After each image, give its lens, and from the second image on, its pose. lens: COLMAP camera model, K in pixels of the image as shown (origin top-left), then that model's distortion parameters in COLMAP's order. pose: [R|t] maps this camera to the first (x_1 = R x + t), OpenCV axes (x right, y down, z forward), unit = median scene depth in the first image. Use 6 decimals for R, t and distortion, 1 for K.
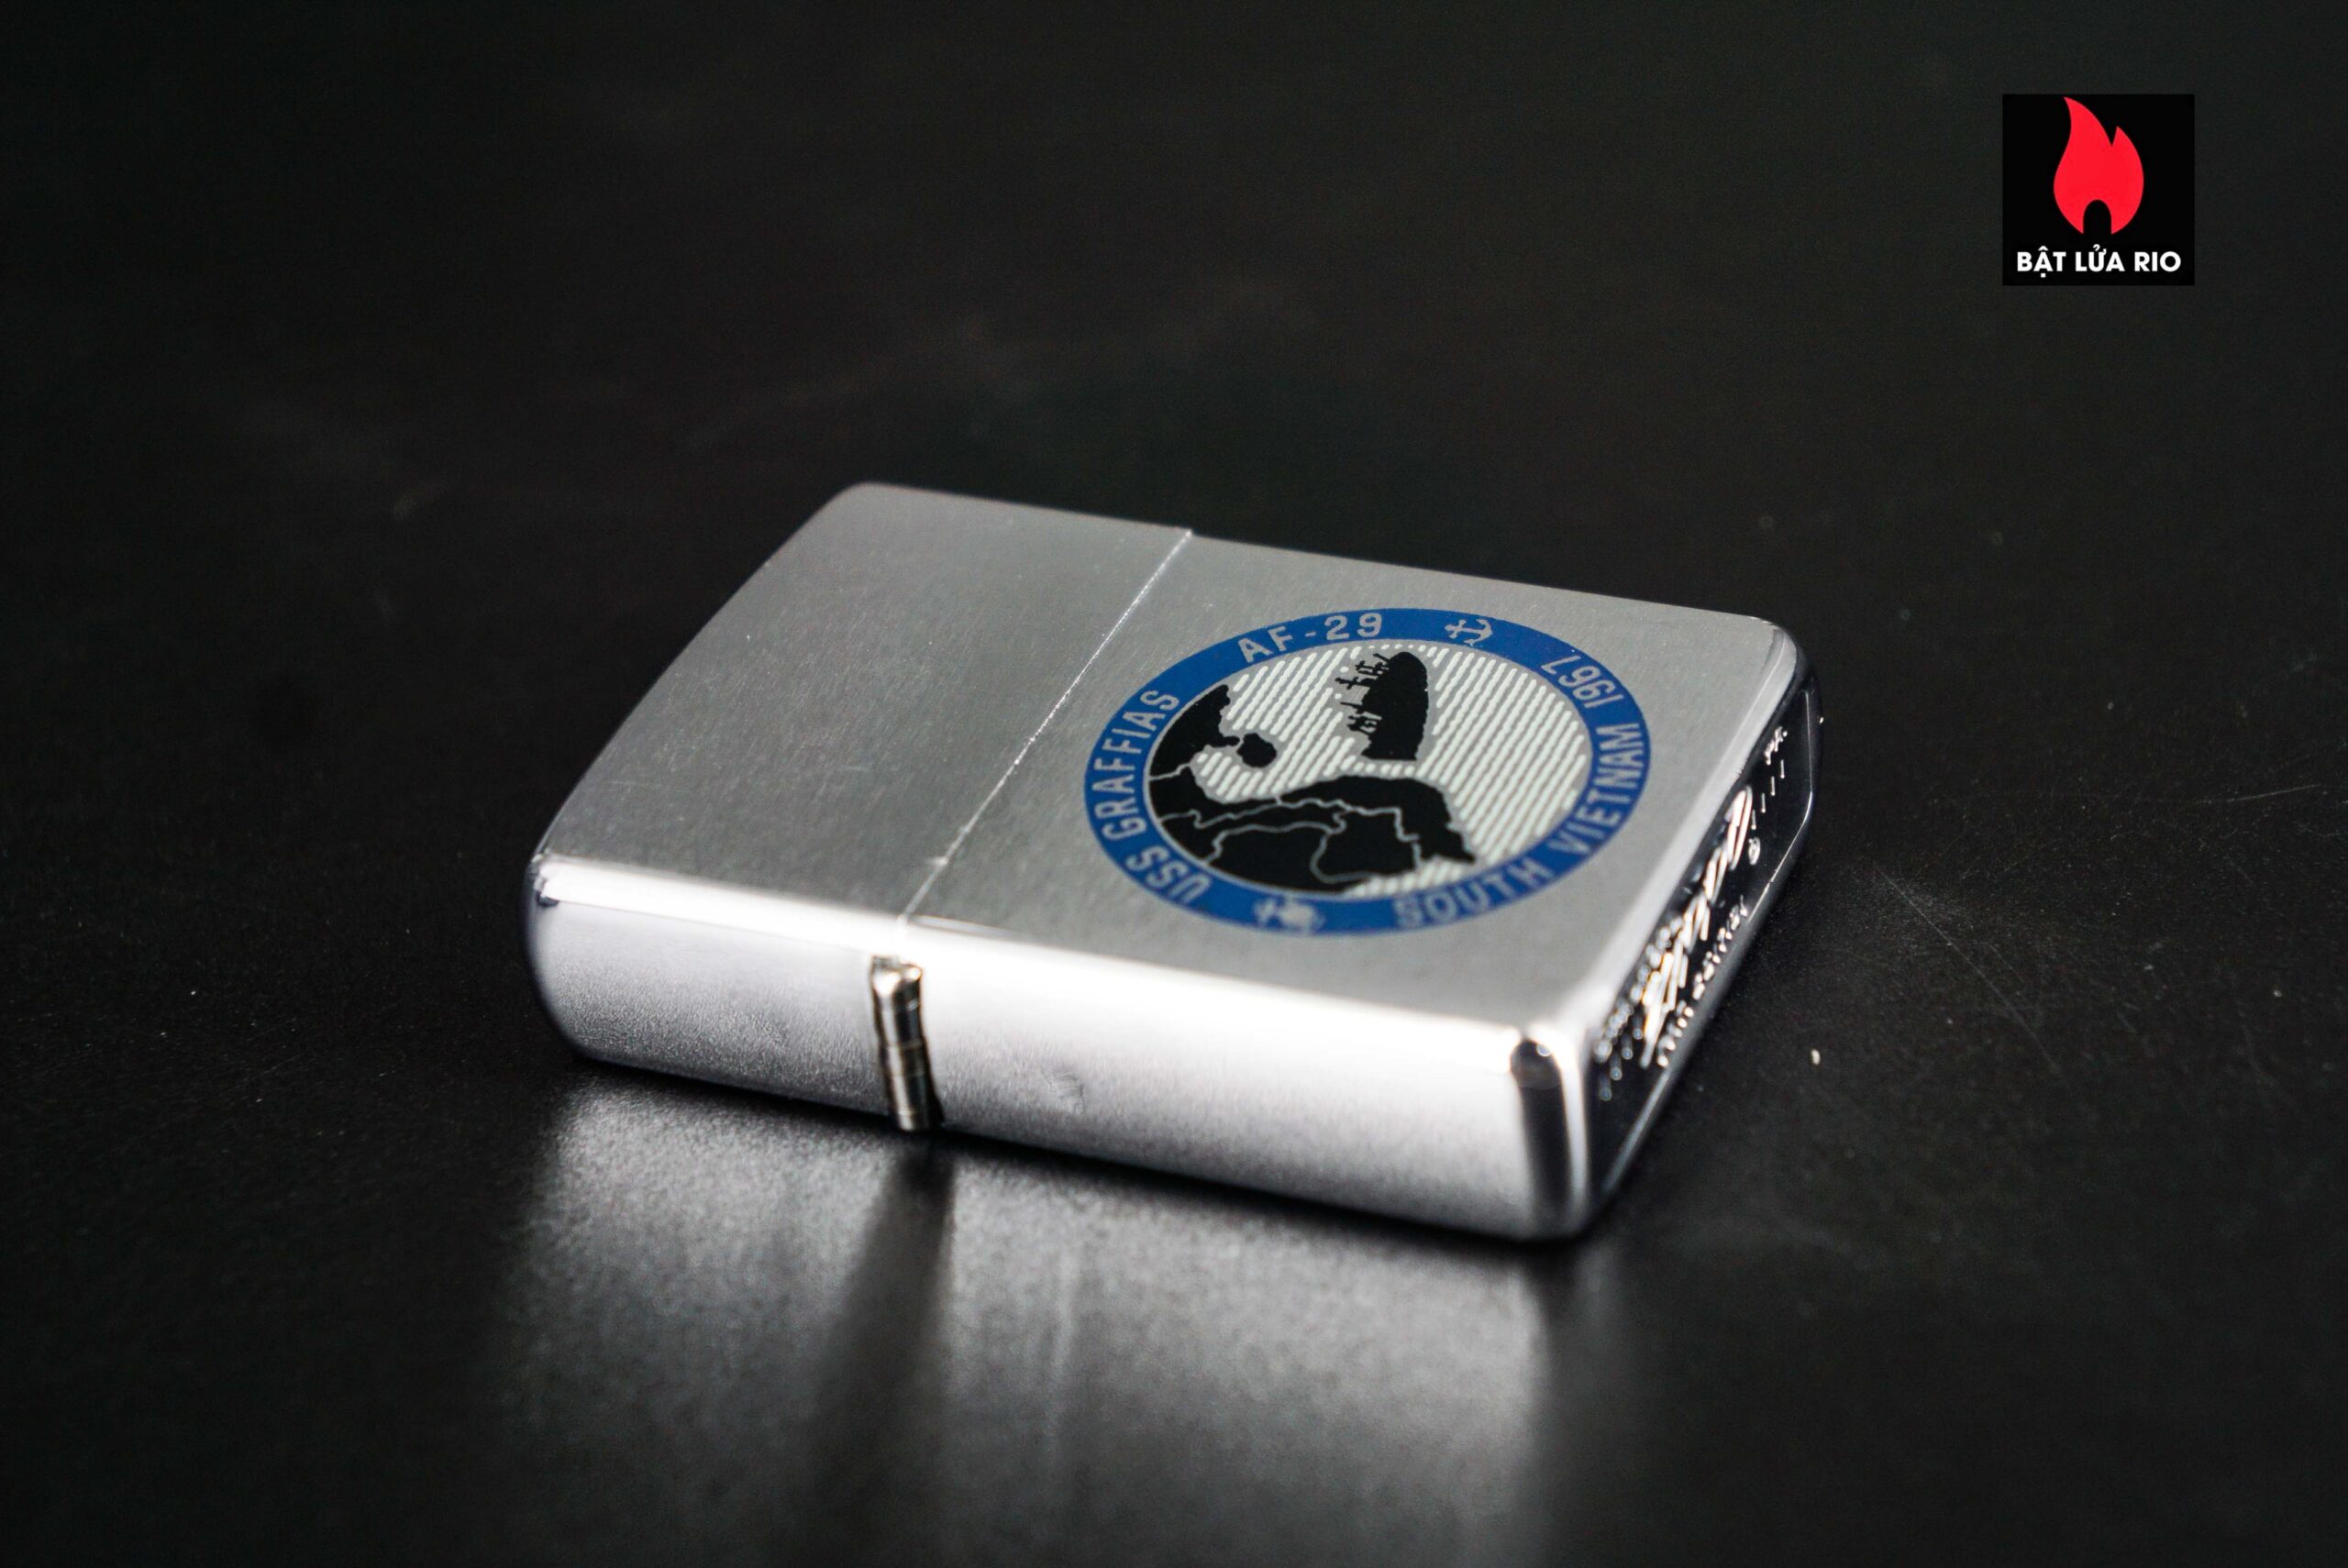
lens RADIAL K [[5430.9, 0, 1174.0], [0, 5430.9, 784.0], [0, 0, 1]] dist [0.244165, 0.306340]
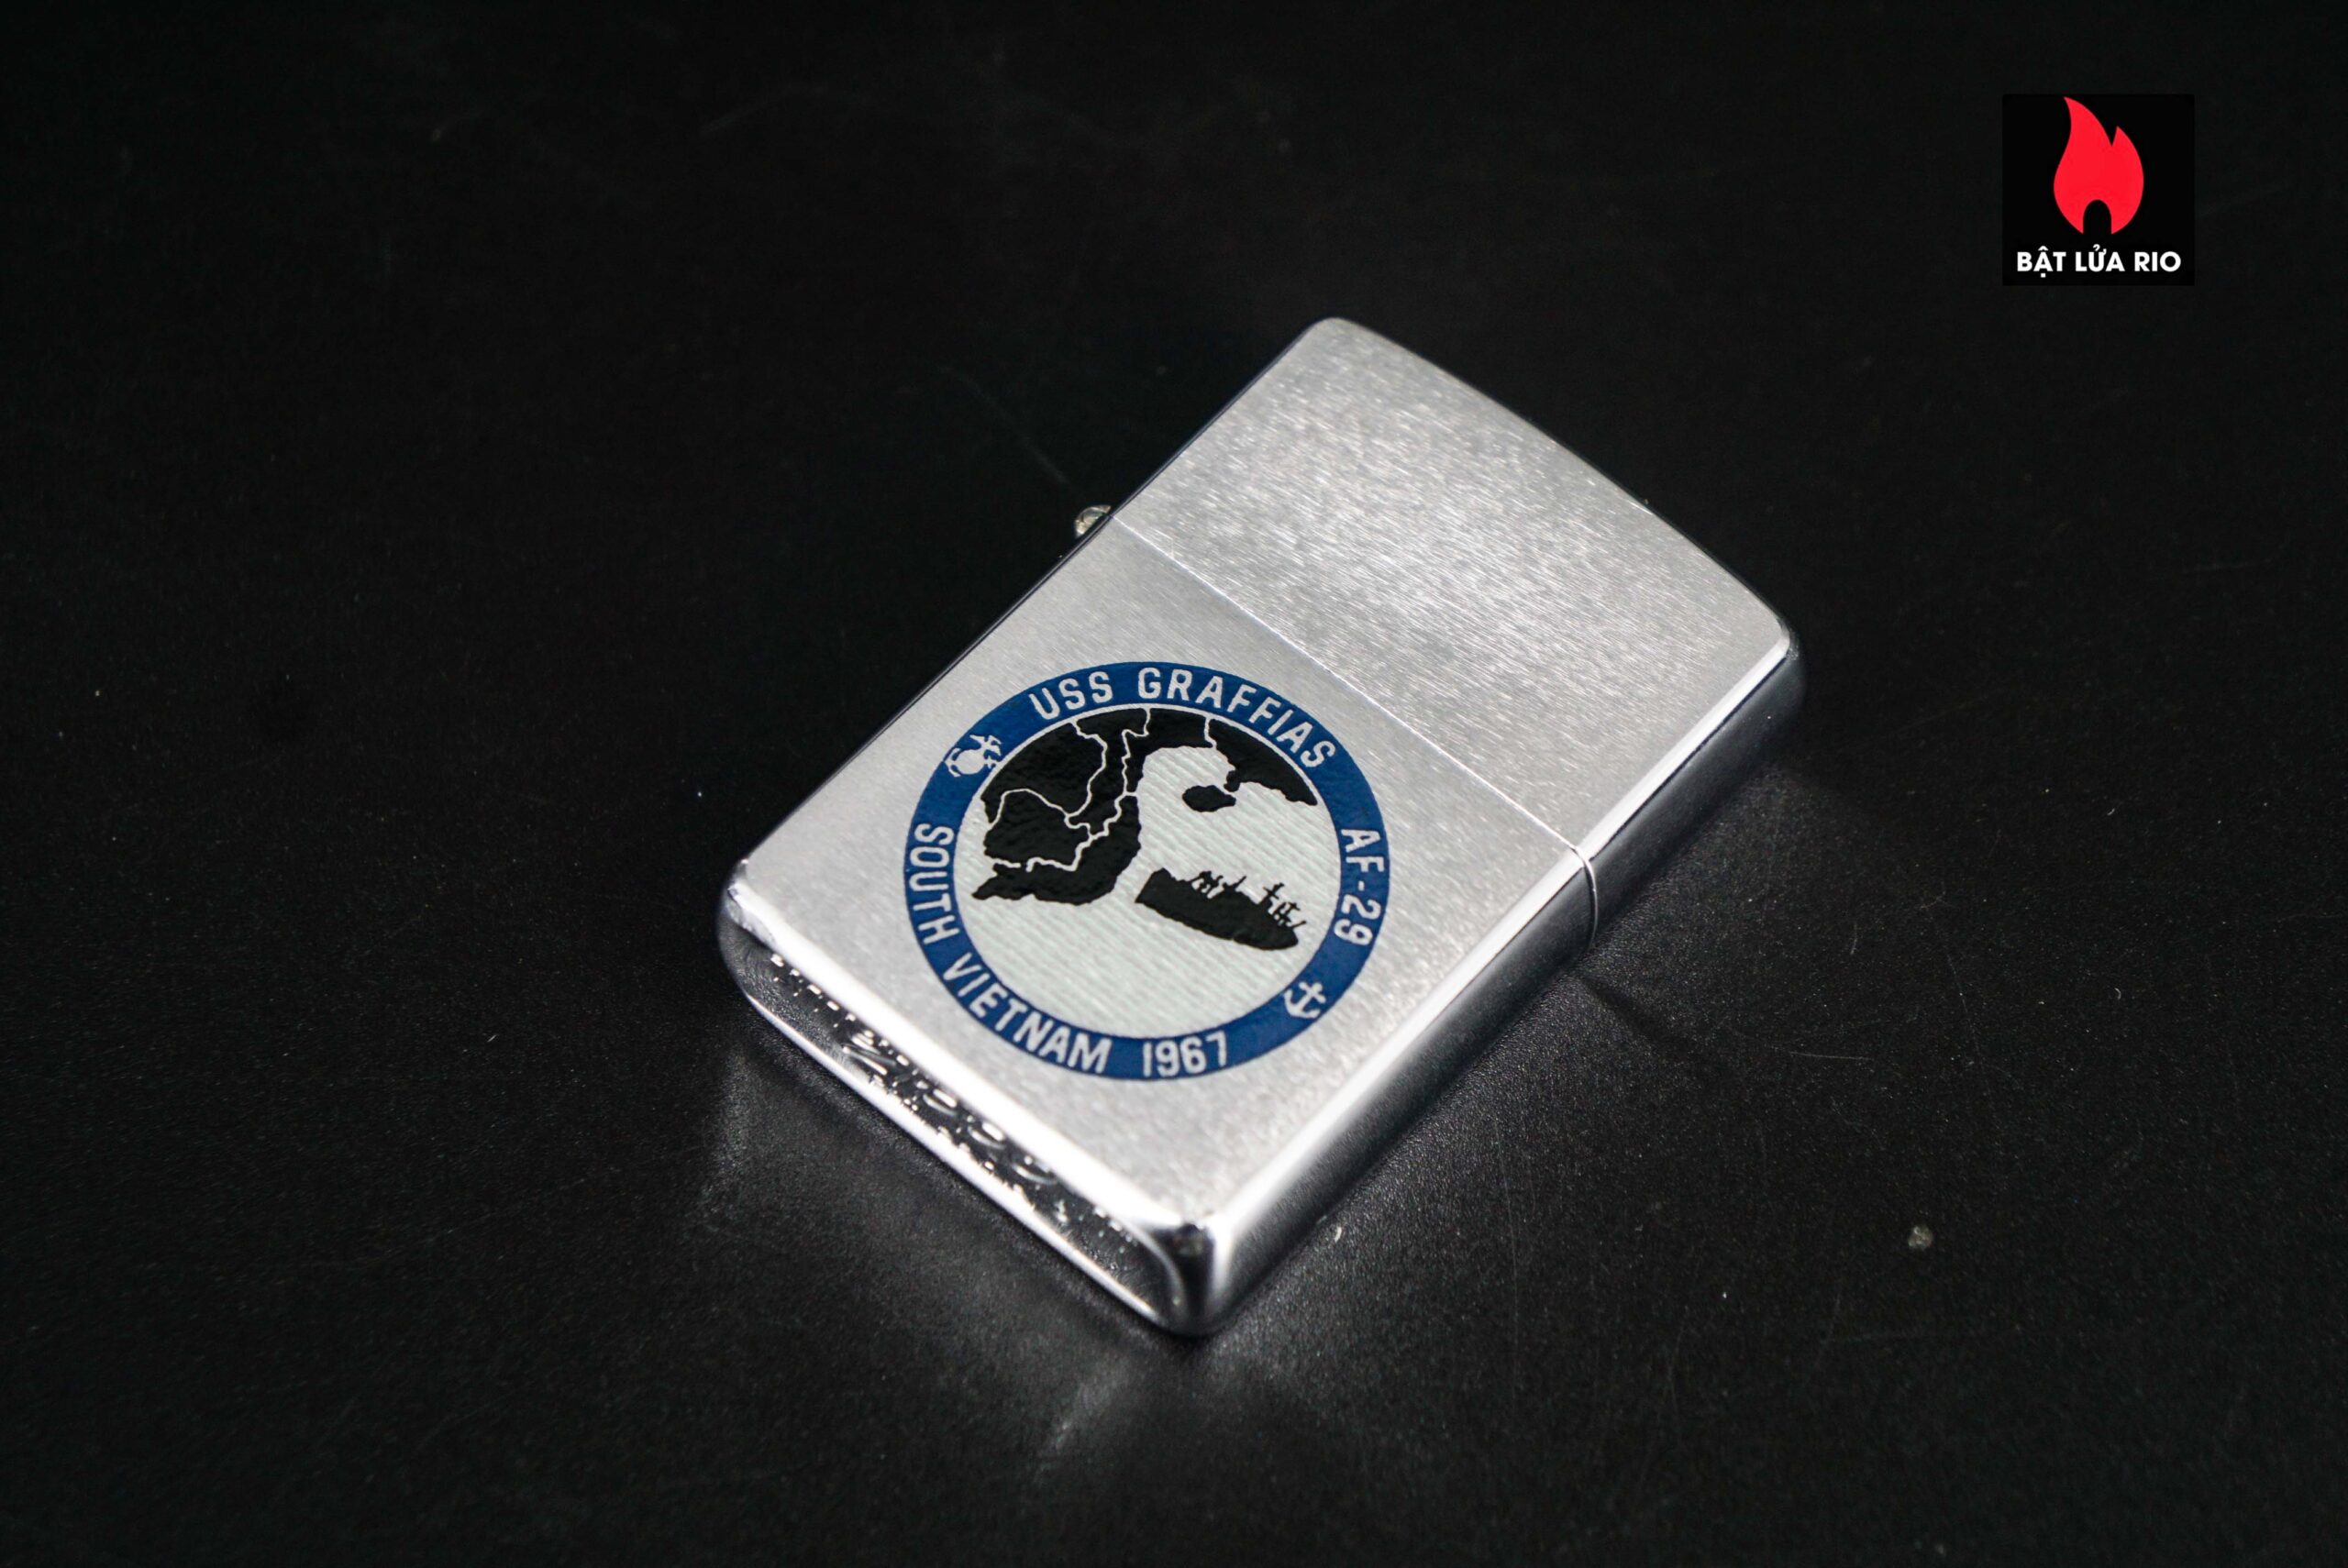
lens RADIAL K [[5430.9, 0, 1174.0], [0, 5430.9, 784.0], [0, 0, 1]] dist [0.244165, 0.306340]
pose [[-0.305436, 0.860383, -0.407983, 0.493000], [-0.511455, 0.213171, 0.832450, -0.978888], [0.803195, 0.462925, 0.374937, 0.557964]]
